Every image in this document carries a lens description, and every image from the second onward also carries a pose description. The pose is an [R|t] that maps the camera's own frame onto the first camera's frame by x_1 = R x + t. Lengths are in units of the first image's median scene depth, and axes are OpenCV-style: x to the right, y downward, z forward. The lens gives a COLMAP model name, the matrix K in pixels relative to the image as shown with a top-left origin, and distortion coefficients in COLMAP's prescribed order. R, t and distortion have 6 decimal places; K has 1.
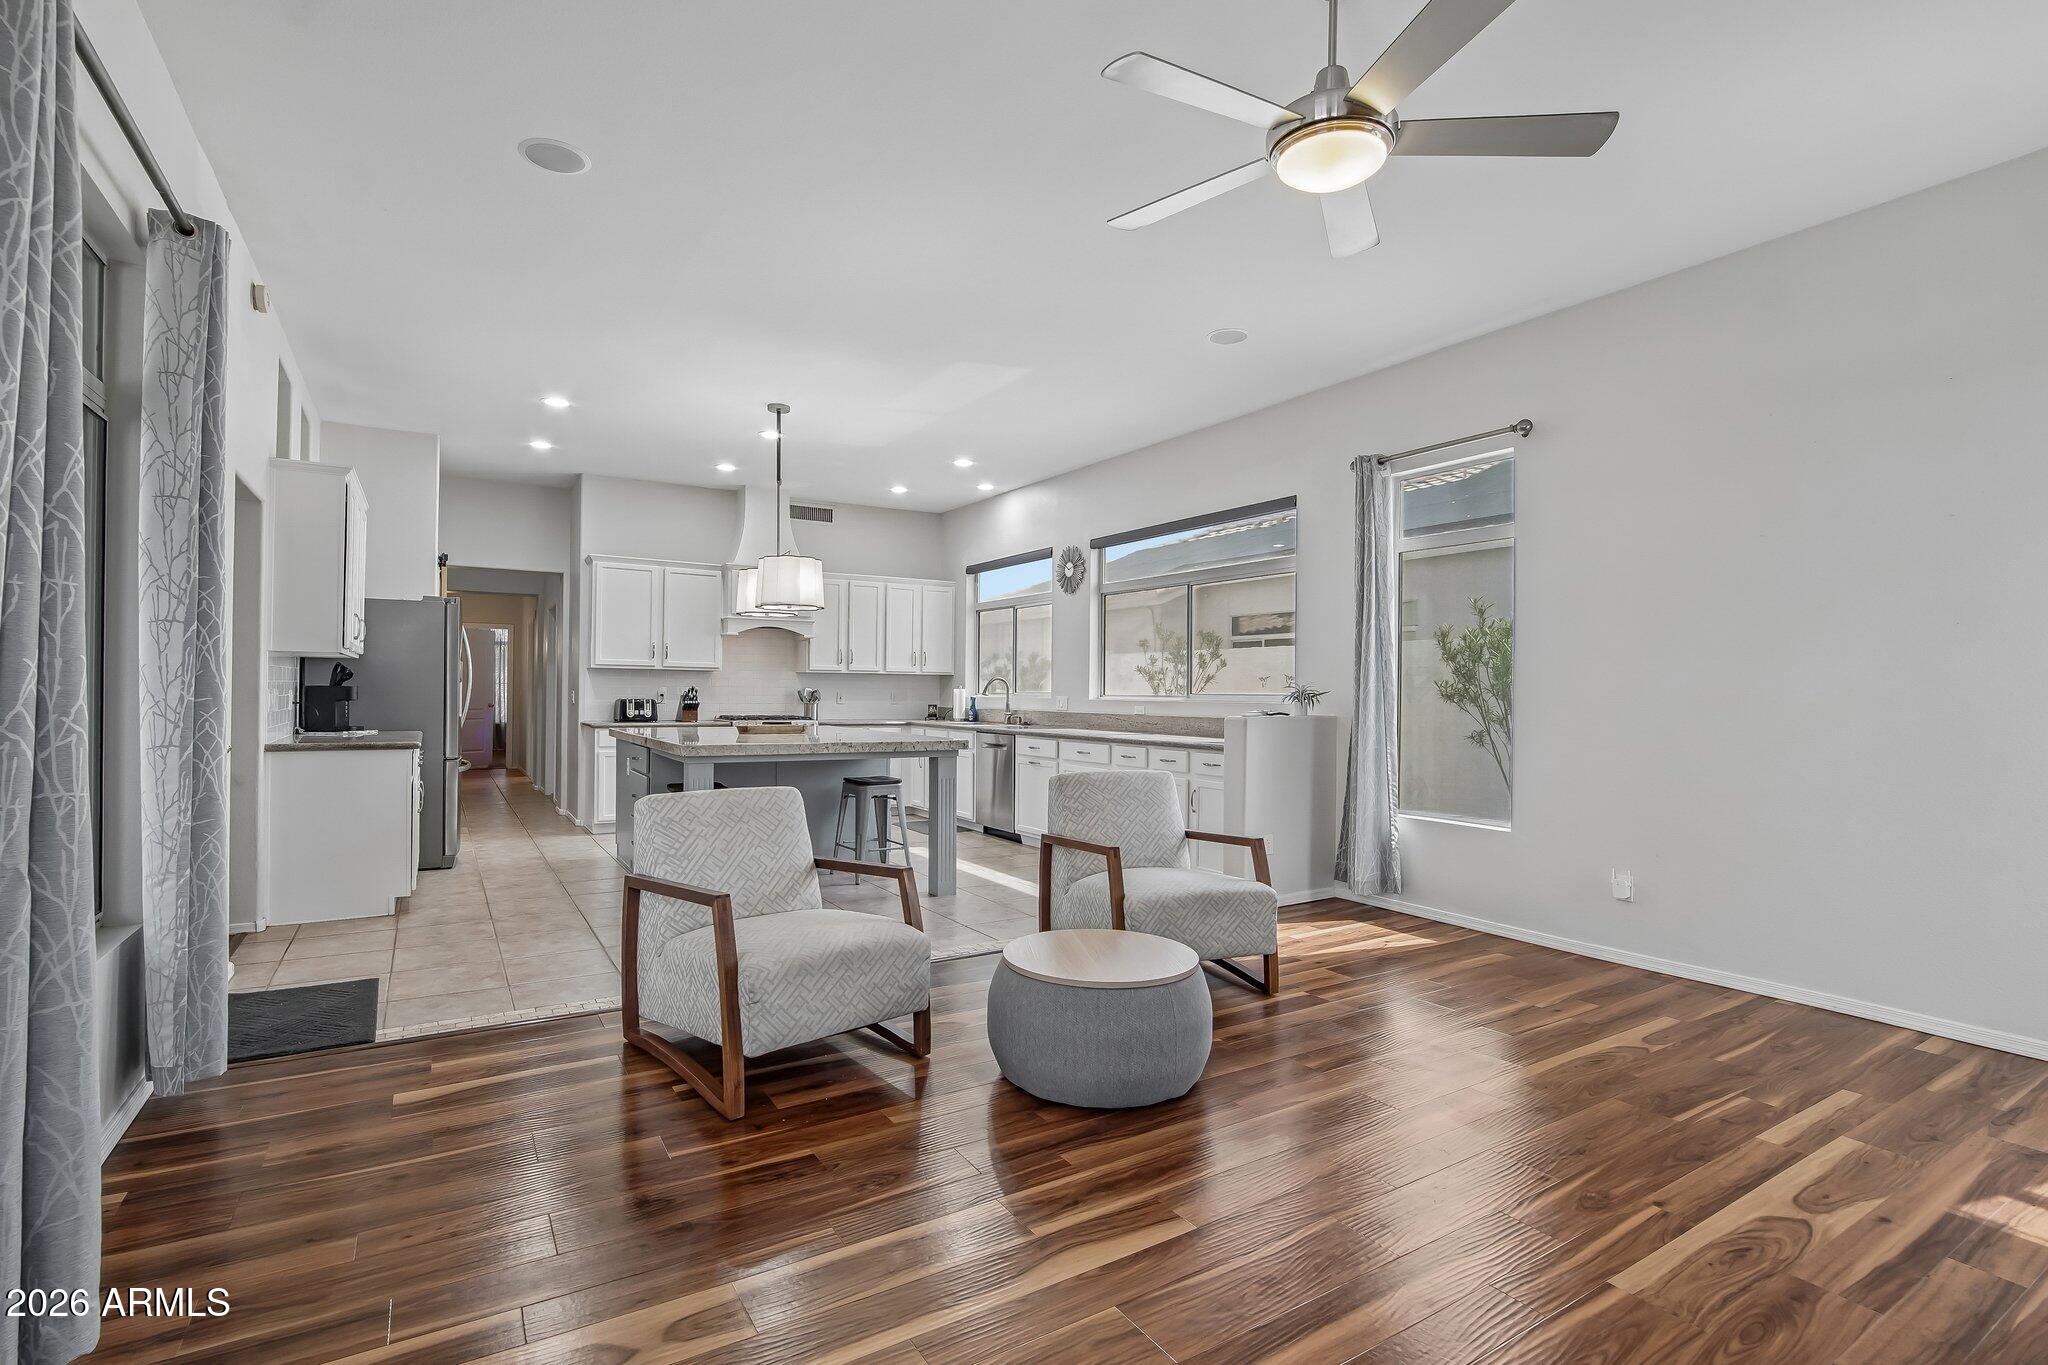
lens RADIAL K [[916.5, 0, 1046.9], [0, 916.5, 682.3], [0, 0, 1]] dist [0.023692, 0.000091]
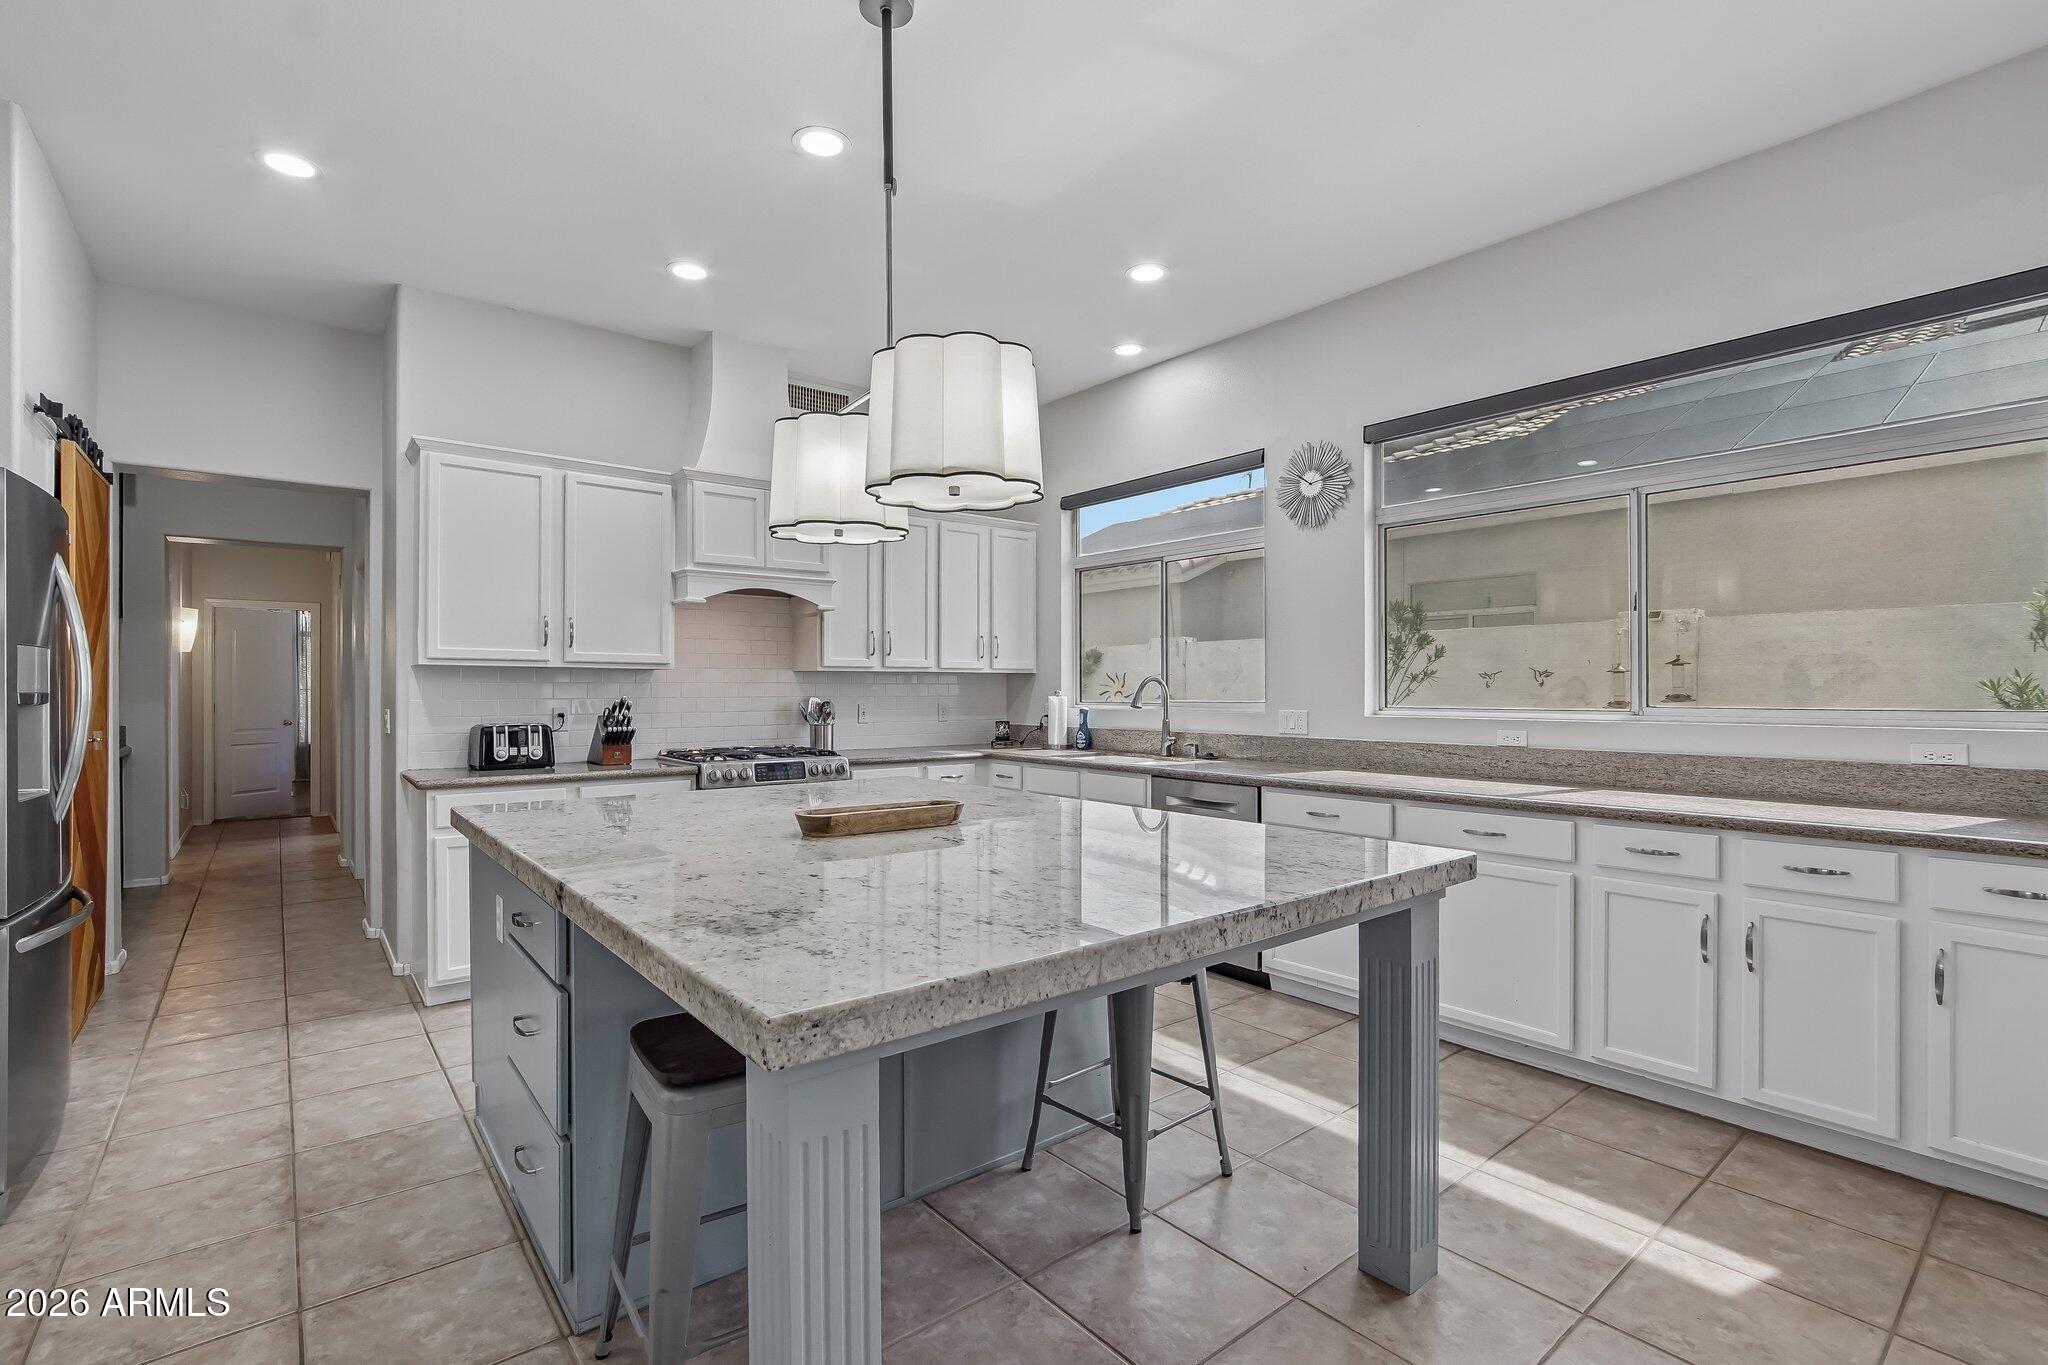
lens RADIAL K [[941.9, 0, 1024.0], [0, 941.9, 682.5], [0, 0, 1]] dist [-0.002987, 0.000368]
pose [[0.996219, -0.008575, 0.086449, -0.195880], [0.008226, 0.999957, 0.004387, -0.005446], [-0.086483, -0.003659, 0.996247, 0.428583]]
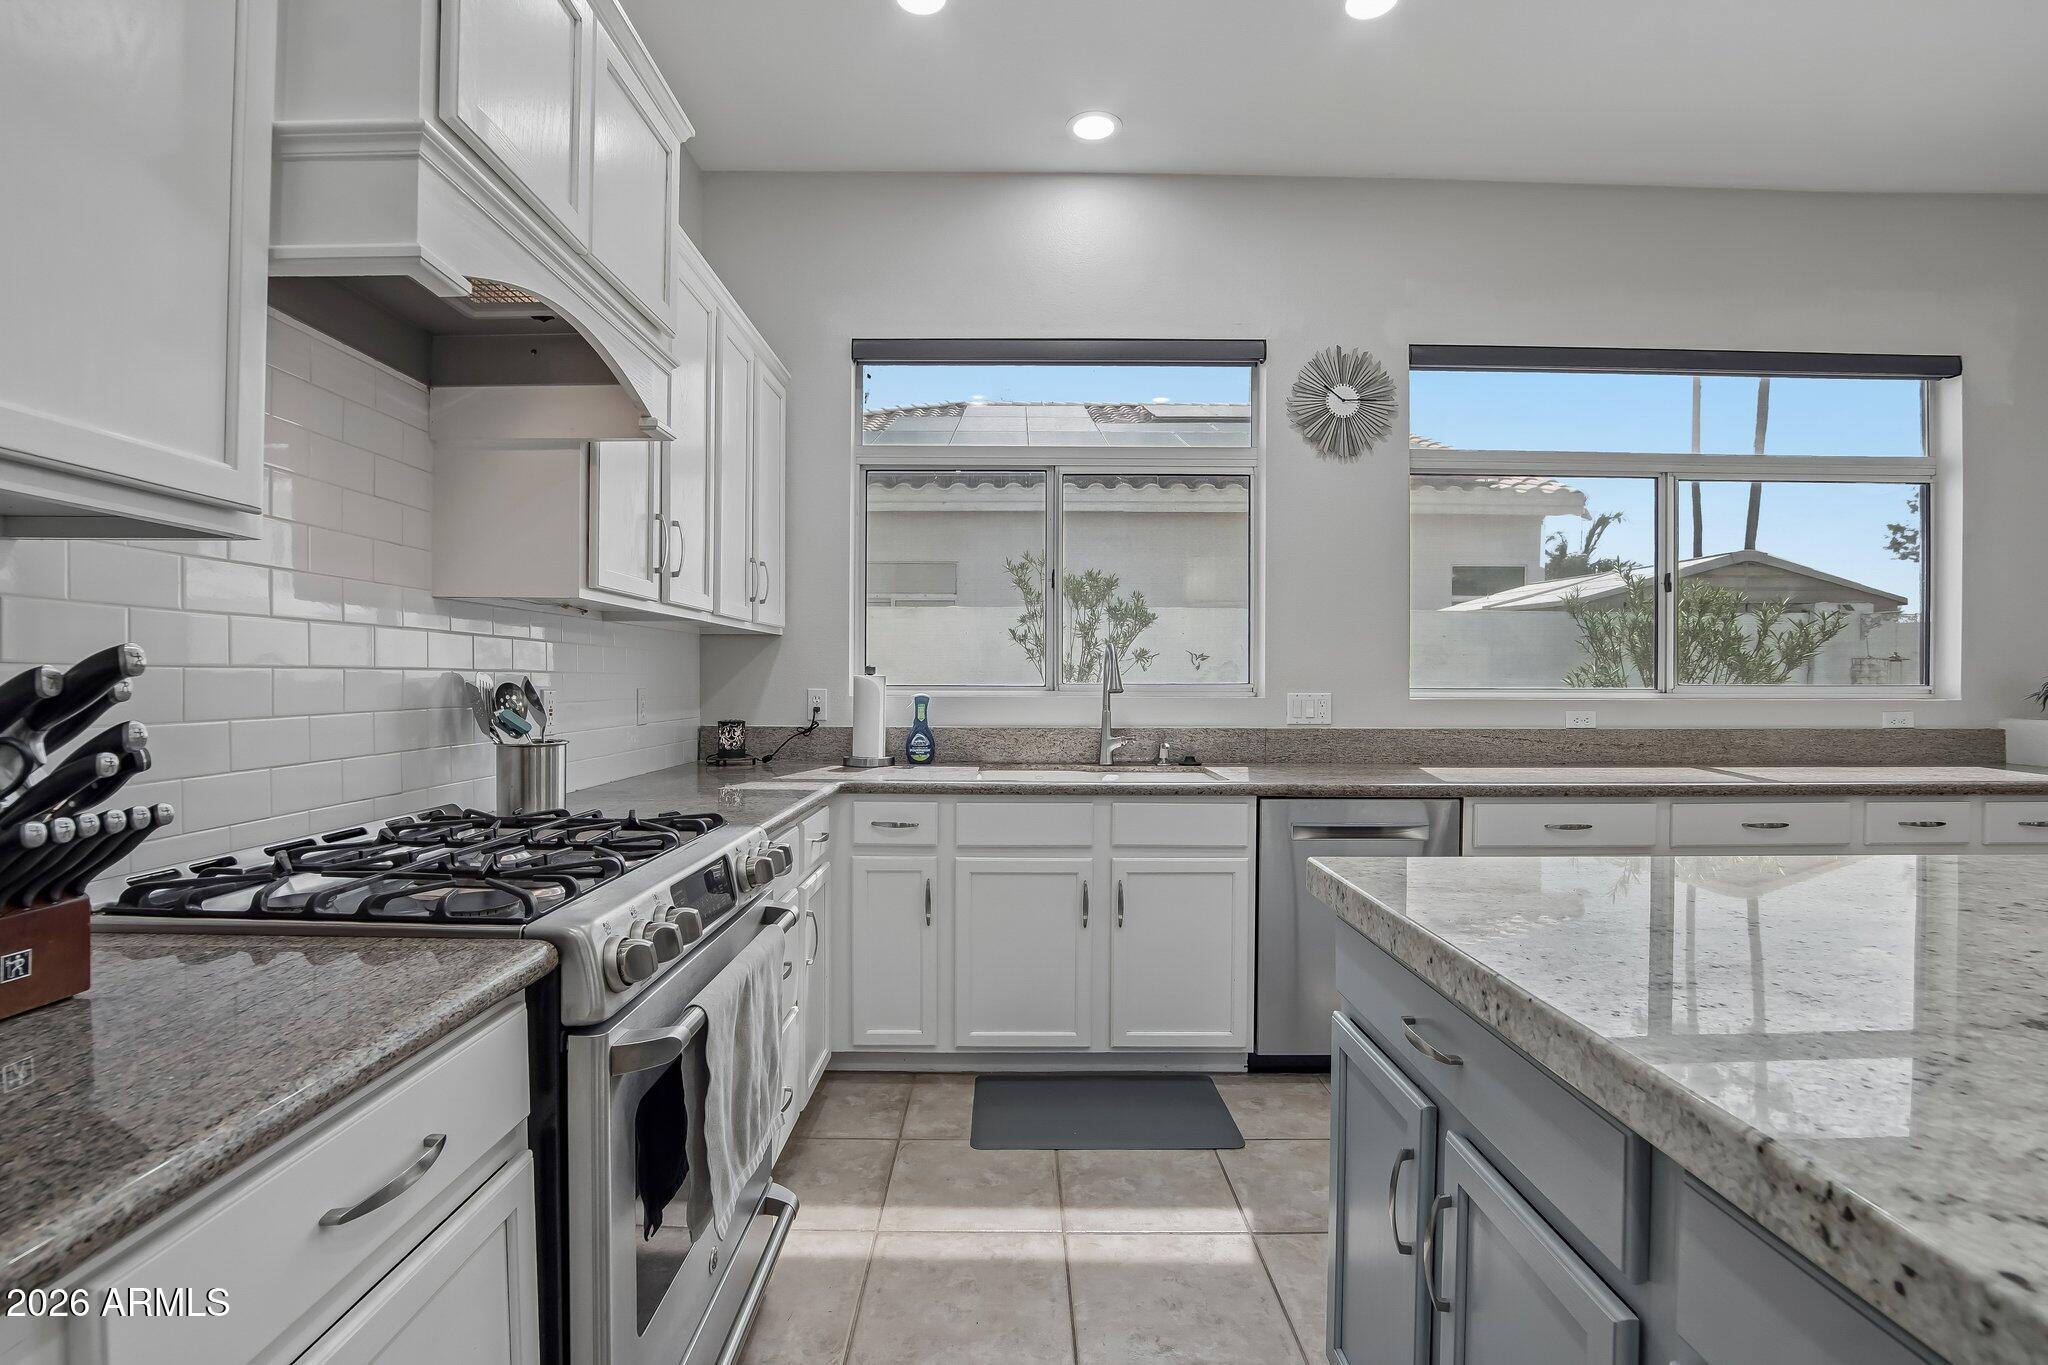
lens RADIAL K [[941.9, 0, 1024.0], [0, 941.9, 682.5], [0, 0, 1]] dist [-0.002987, 0.000368]
pose [[0.541332, -0.005207, 0.840793, -0.420887], [-0.007654, 0.999909, 0.011121, 0.006463], [-0.840774, -0.012456, 0.541243, 0.859370]]
